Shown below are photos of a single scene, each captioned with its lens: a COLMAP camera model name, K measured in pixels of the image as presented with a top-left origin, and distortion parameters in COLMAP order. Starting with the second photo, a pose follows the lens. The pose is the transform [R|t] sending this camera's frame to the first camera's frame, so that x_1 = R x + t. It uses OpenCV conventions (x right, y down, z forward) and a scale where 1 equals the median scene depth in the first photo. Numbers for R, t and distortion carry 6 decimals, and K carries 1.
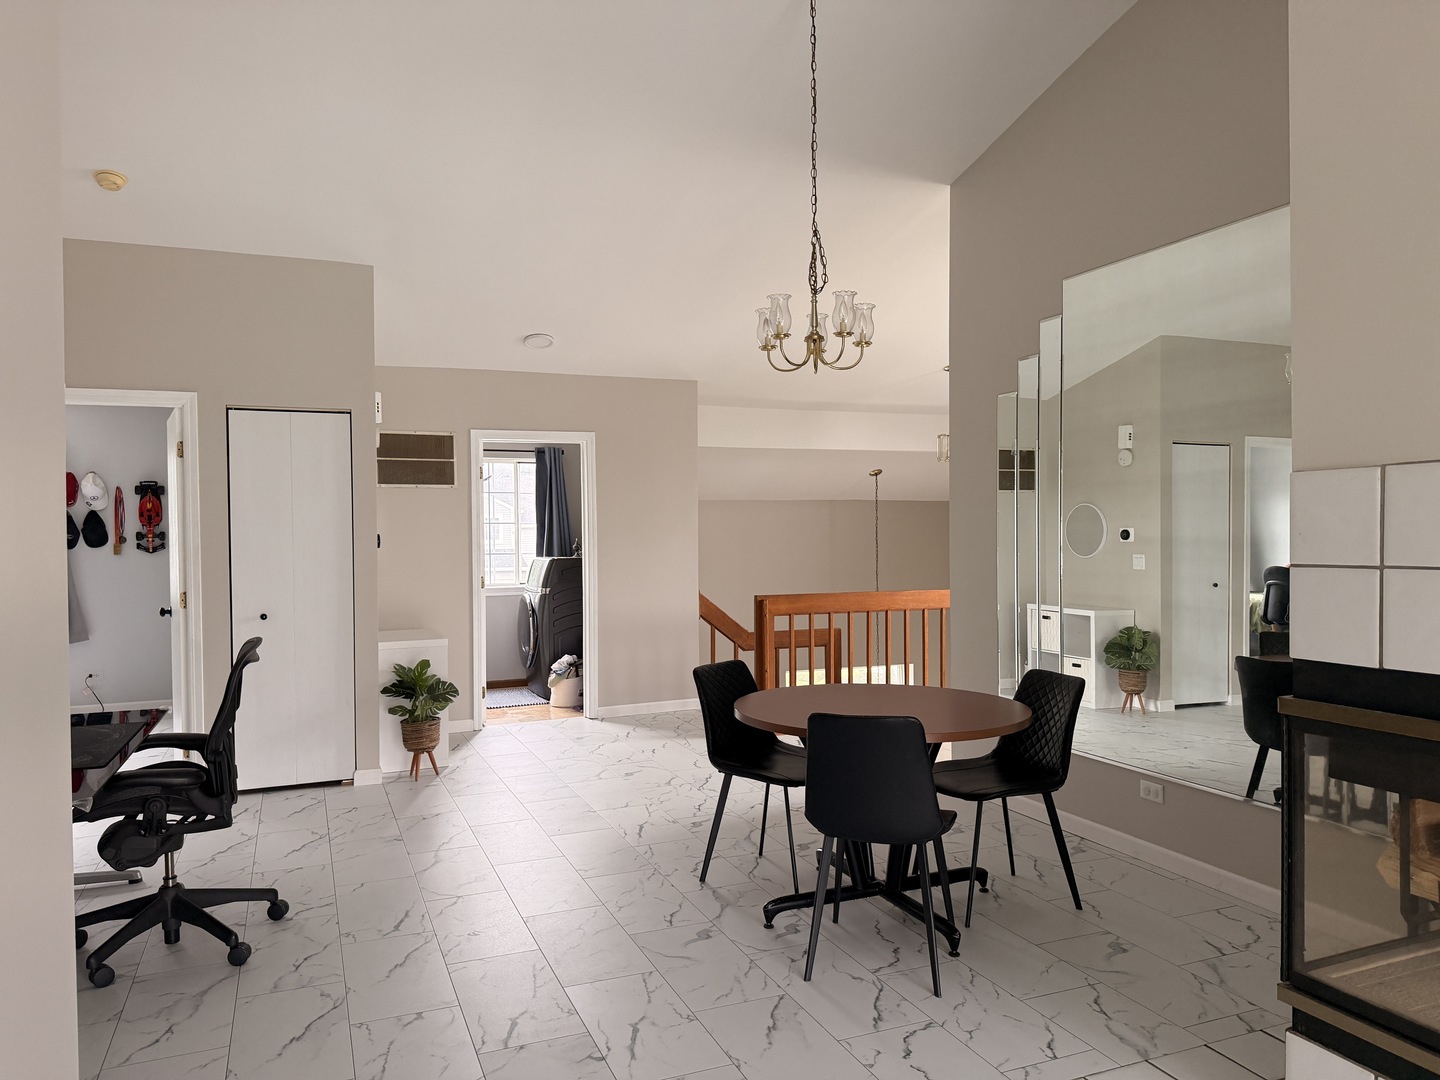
lens RADIAL K [[996.0, 0, 720.0], [0, 996.0, 540.0], [0, 0, 1]] dist [0.111006, -0.166437]
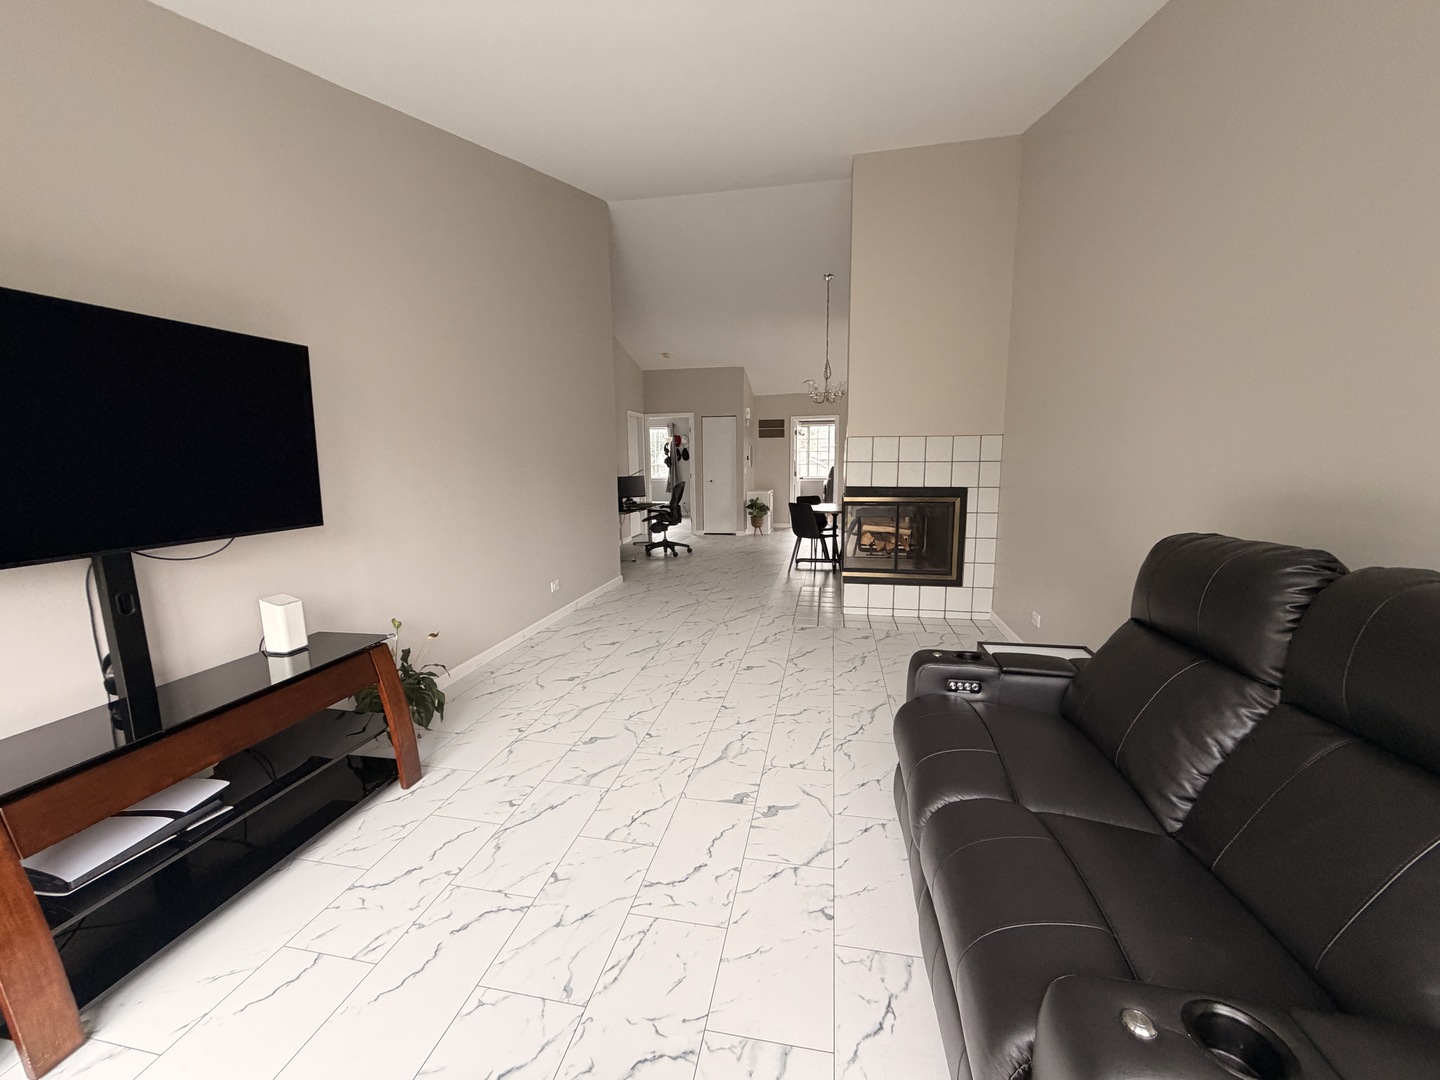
lens RADIAL K [[574.8, 0, 720.0], [0, 574.8, 540.0], [0, 0, 1]] dist [-0.000131, -0.000003]
pose [[0.827293, 0.081616, -0.555810, 0.584214], [-0.002988, 0.990015, 0.140927, 0.001460], [0.561762, -0.114927, 0.819277, -0.500853]]
